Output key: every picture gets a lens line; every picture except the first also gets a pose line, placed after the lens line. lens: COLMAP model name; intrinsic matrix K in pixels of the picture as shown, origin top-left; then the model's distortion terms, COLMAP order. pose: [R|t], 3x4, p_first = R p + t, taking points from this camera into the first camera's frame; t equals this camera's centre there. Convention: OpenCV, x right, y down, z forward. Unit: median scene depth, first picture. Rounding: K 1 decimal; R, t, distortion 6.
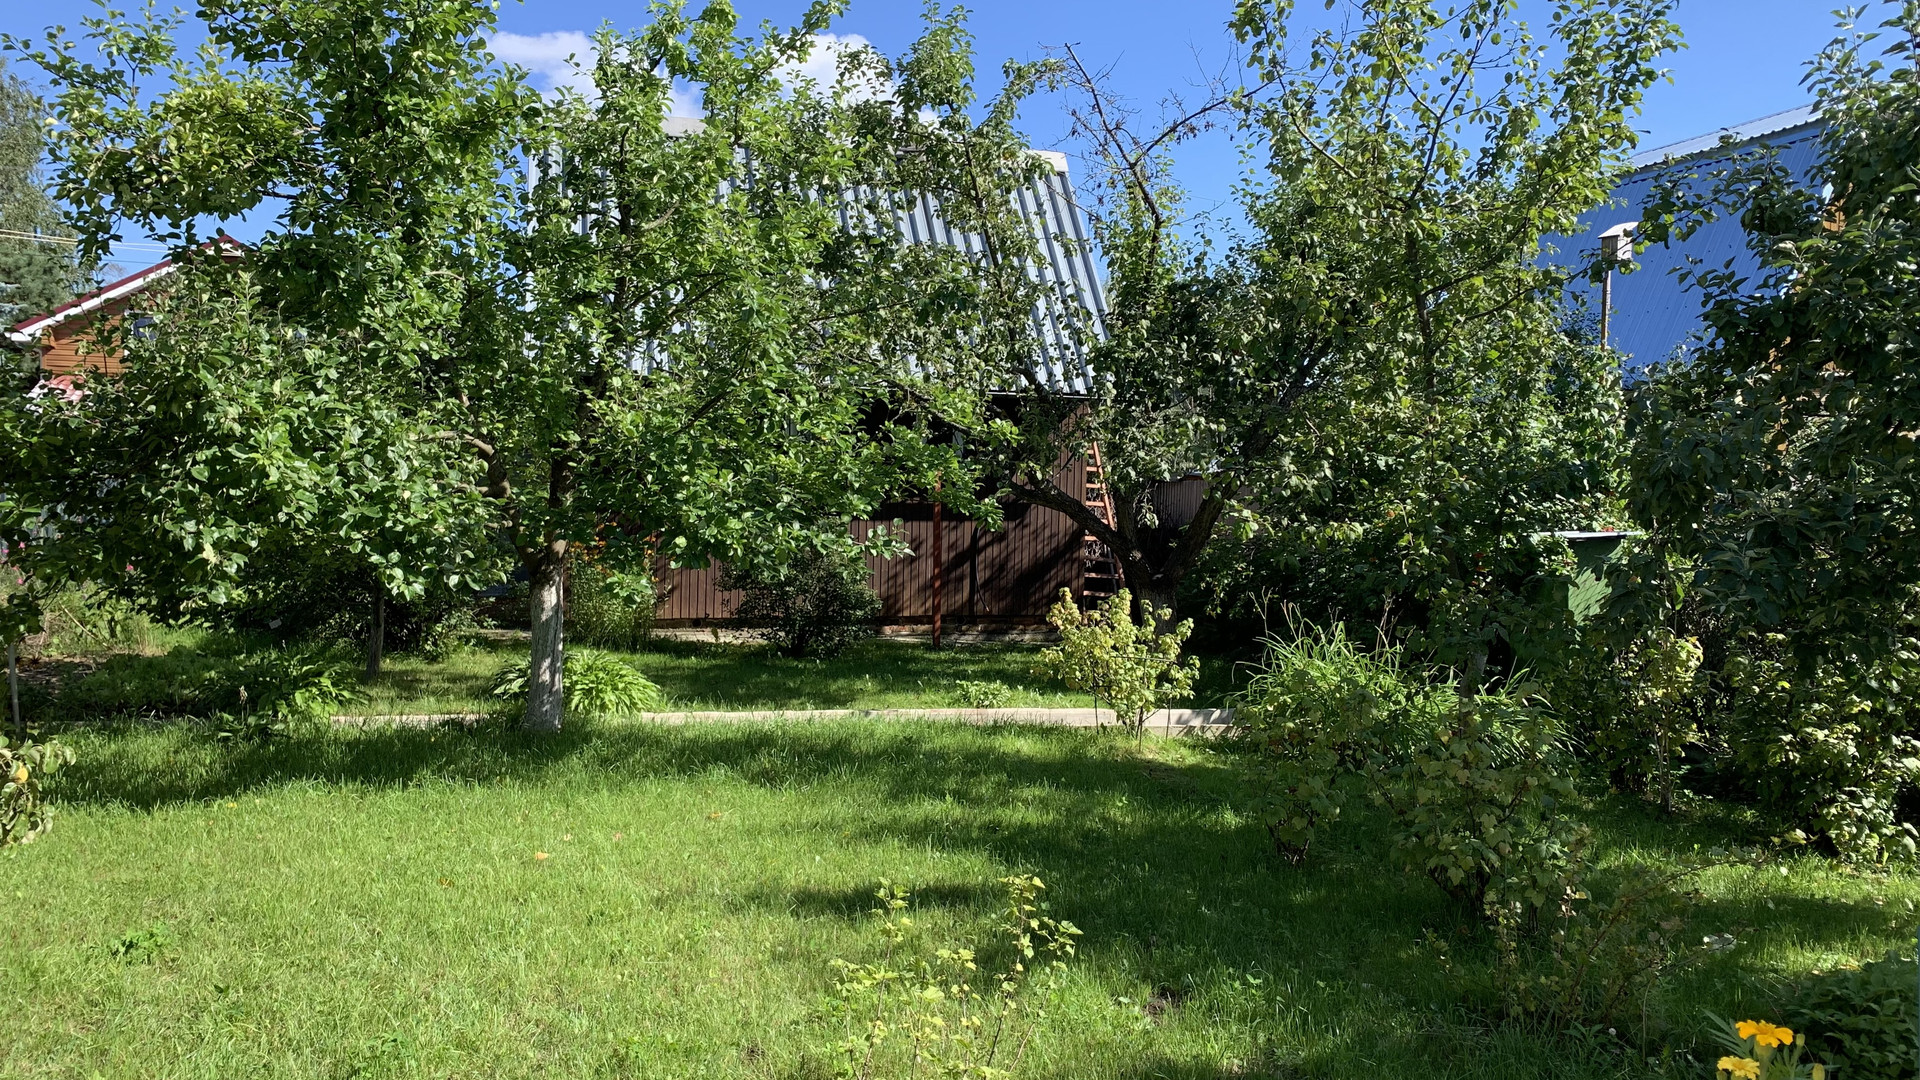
lens RADIAL K [[1444.1, 0, 960.0], [0, 1444.1, 540.0], [0, 0, 1]] dist [-0.009491, -0.001361]
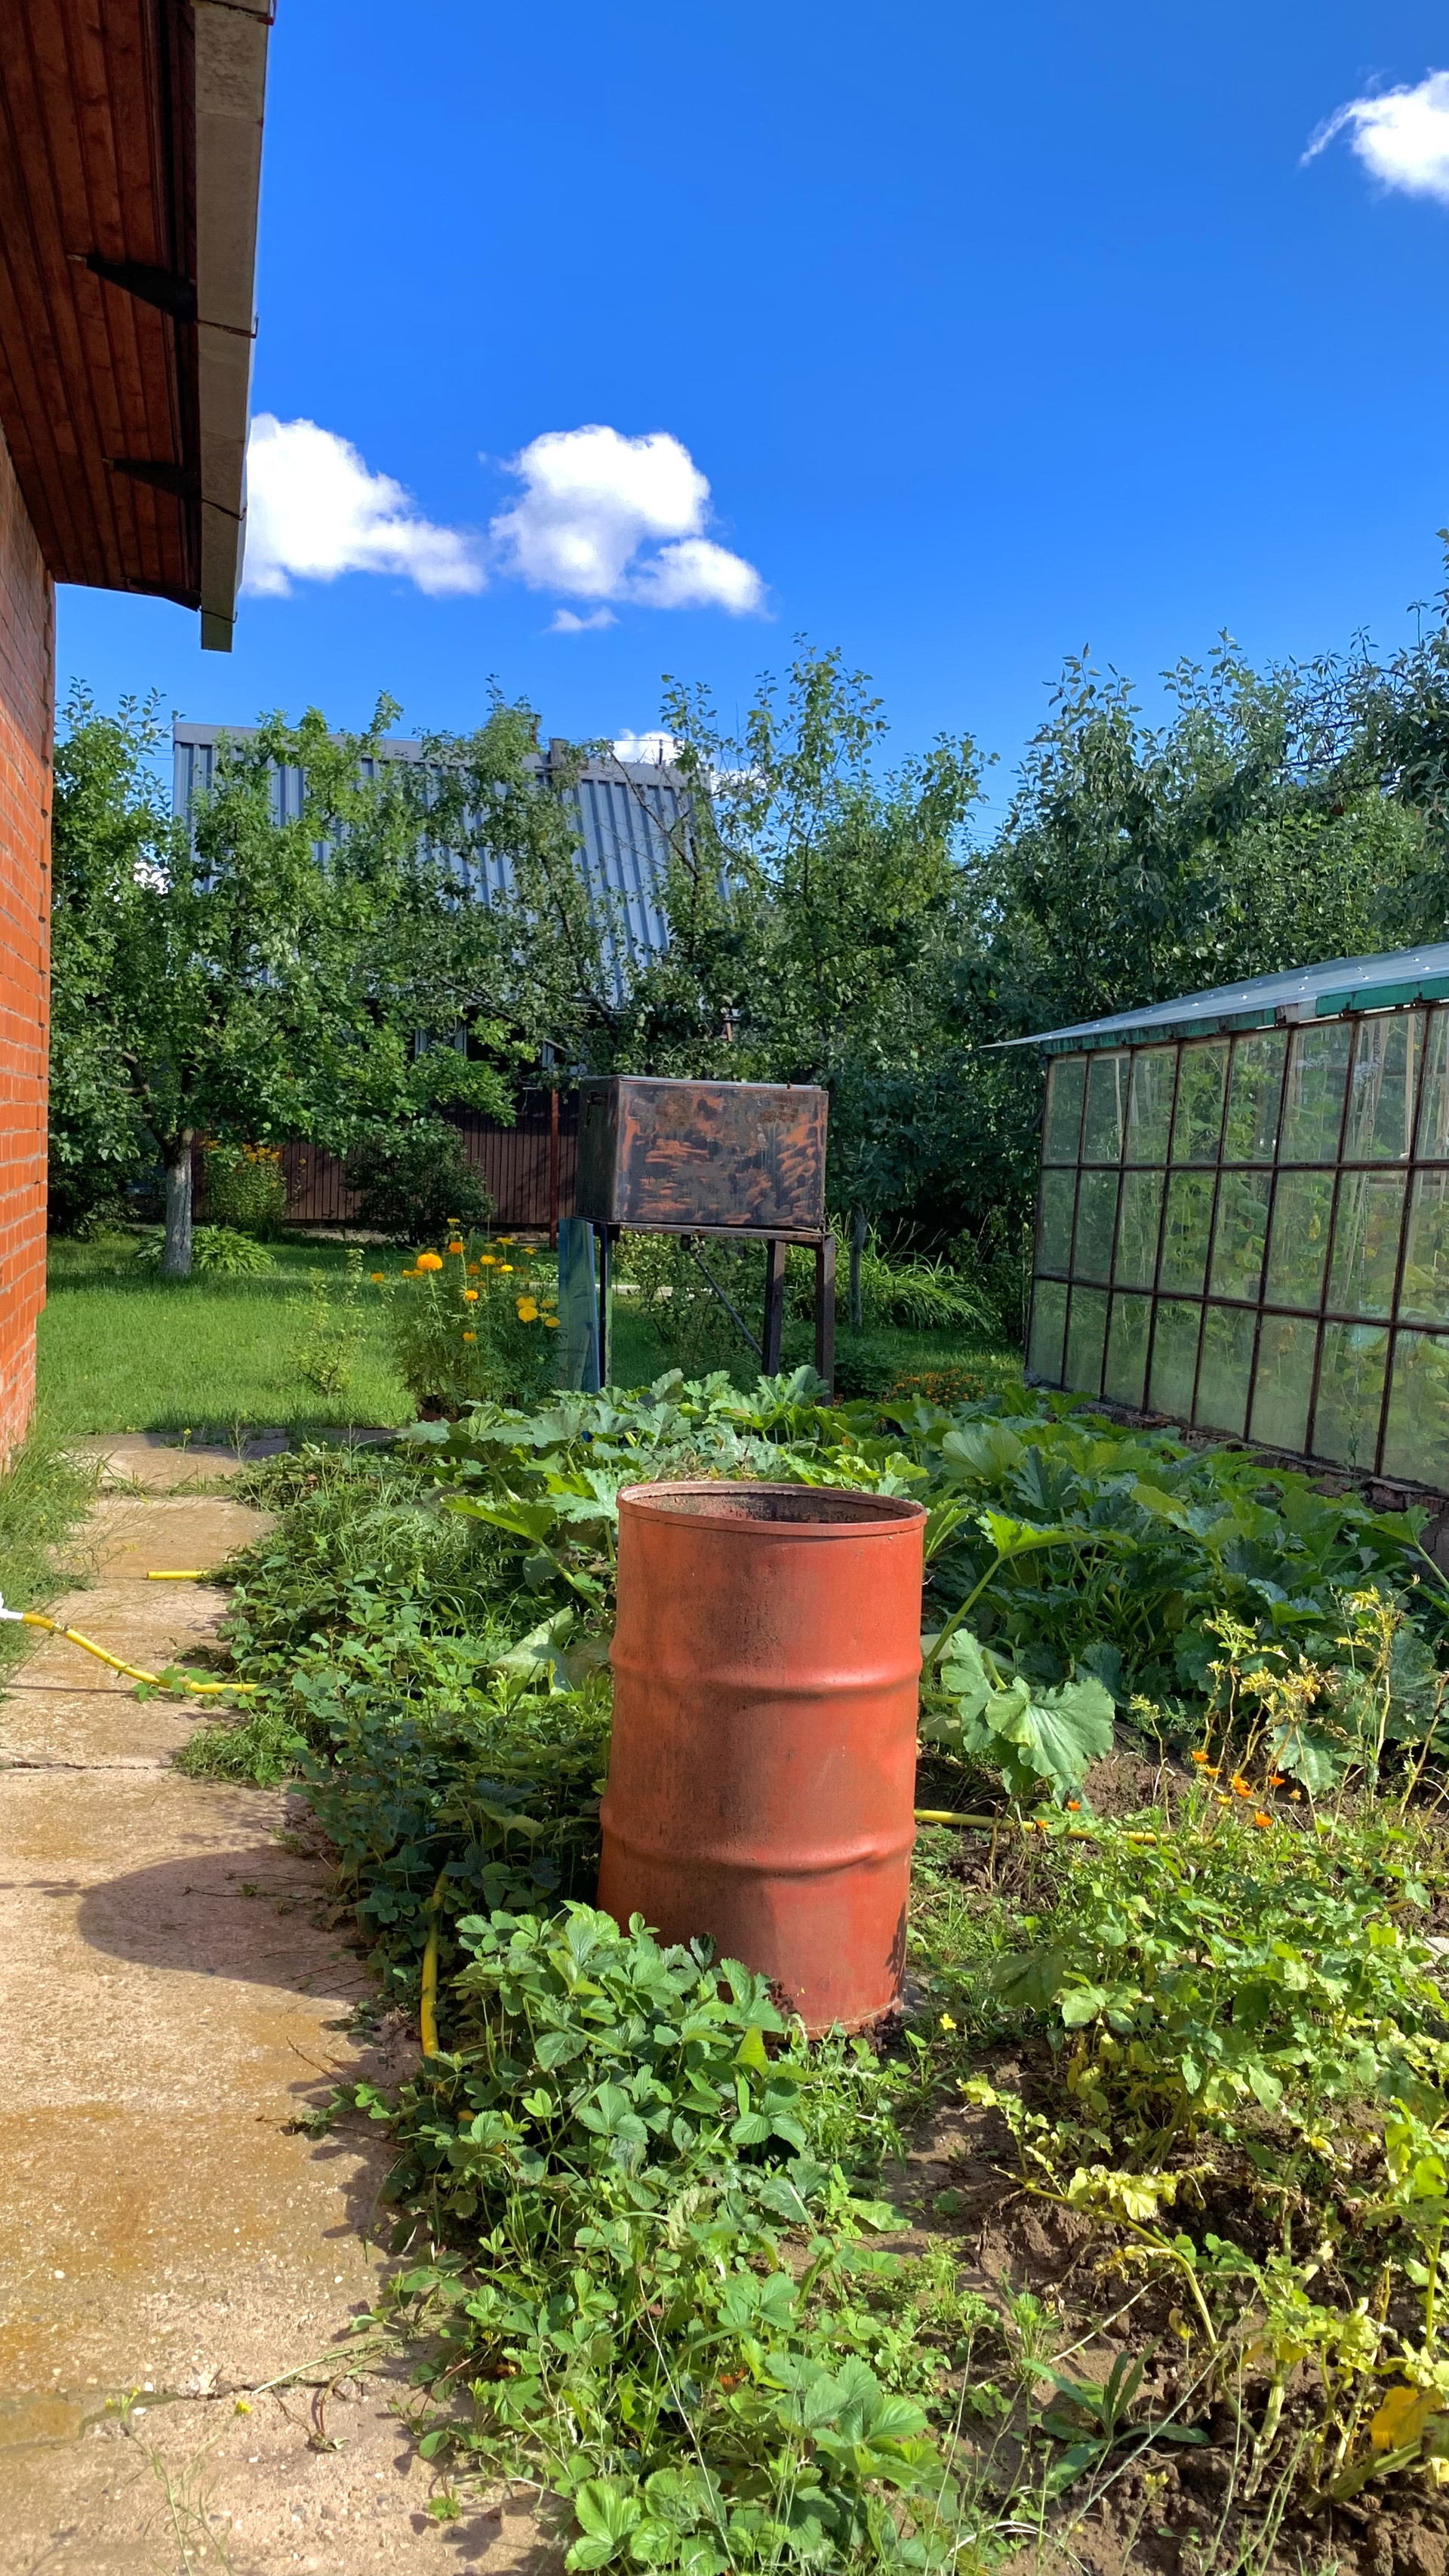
lens RADIAL K [[1937.4, 0, 724.5], [0, 1937.4, 1288.0], [0, 0, 1]] dist [-0.009491, -0.001361]
pose [[0.999301, 0.017565, -0.032987, 0.274451], [-0.016149, 0.998957, 0.042718, 0.061816], [0.033703, -0.042156, 0.998542, -0.755795]]
